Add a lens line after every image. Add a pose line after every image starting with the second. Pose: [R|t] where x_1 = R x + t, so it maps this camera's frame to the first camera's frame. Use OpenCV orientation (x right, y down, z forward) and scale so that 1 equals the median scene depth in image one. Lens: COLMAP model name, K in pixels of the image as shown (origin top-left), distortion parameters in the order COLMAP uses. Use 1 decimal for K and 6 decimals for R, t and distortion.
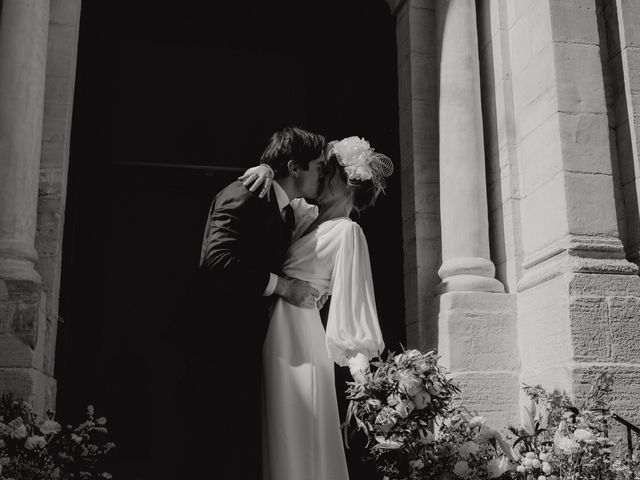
lens RADIAL K [[871.8, 0, 320.0], [0, 871.8, 240.0], [0, 0, 1]] dist [-0.014618, 0.061034]
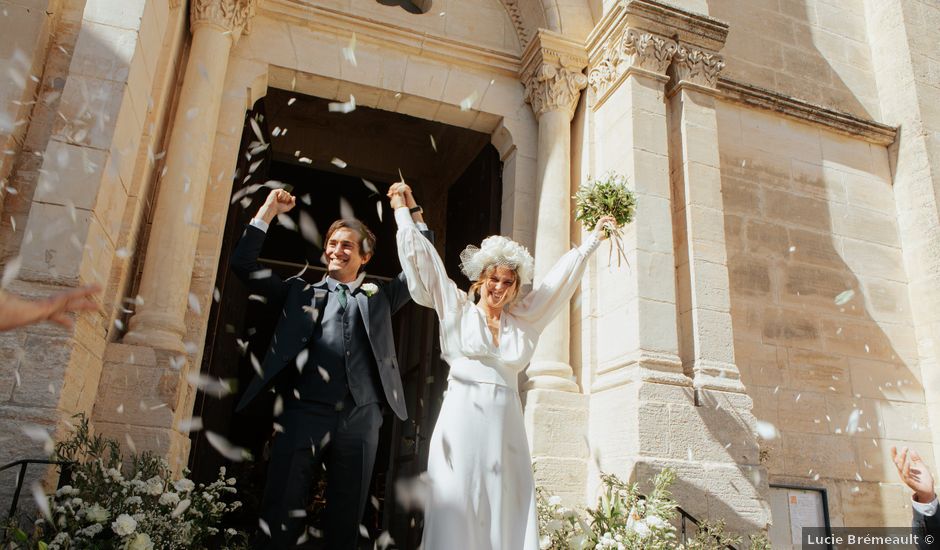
lens RADIAL K [[659.7, 0, 469.6], [0, 659.7, 311.7], [0, 0, 1]] dist [-0.010157, 0.000143]
pose [[0.990724, 0.088787, 0.102875, -0.049582], [-0.084220, 0.995294, -0.047926, 0.005256], [-0.106646, 0.038817, 0.993539, 0.108925]]
